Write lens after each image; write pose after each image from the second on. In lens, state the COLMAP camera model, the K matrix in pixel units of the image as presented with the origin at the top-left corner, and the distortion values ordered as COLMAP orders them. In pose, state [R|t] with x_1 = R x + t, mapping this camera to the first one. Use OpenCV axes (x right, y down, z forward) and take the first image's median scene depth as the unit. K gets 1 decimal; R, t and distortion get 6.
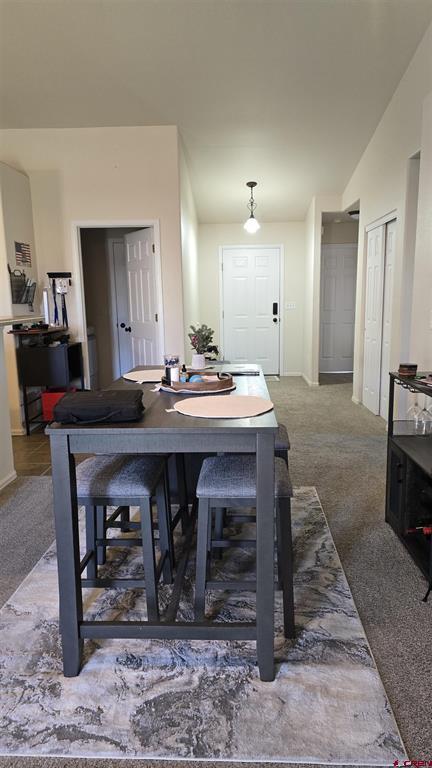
lens RADIAL K [[511.7, 0, 217.5], [0, 511.7, 386.2], [0, 0, 1]] dist [0.093682, -0.093849]
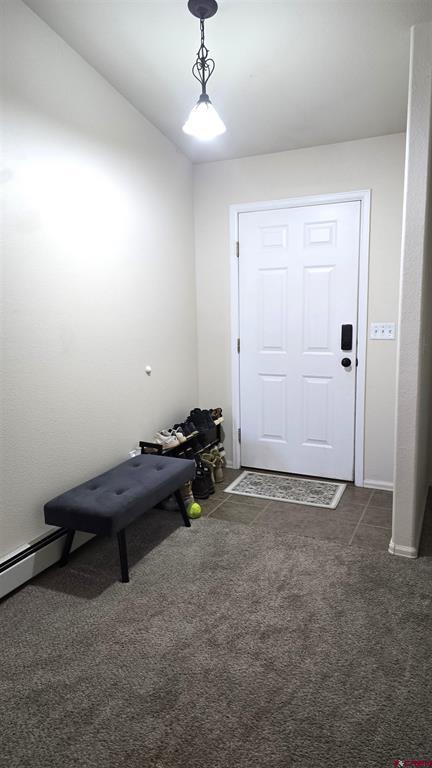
lens RADIAL K [[511.7, 0, 206.6], [0, 511.7, 382.7], [0, 0, 1]] dist [0.093682, -0.093849]
pose [[0.914881, 0.060418, -0.399177, 0.252131], [-0.063077, 0.997988, 0.006483, -0.147880], [0.398765, 0.019248, 0.916851, 0.747063]]
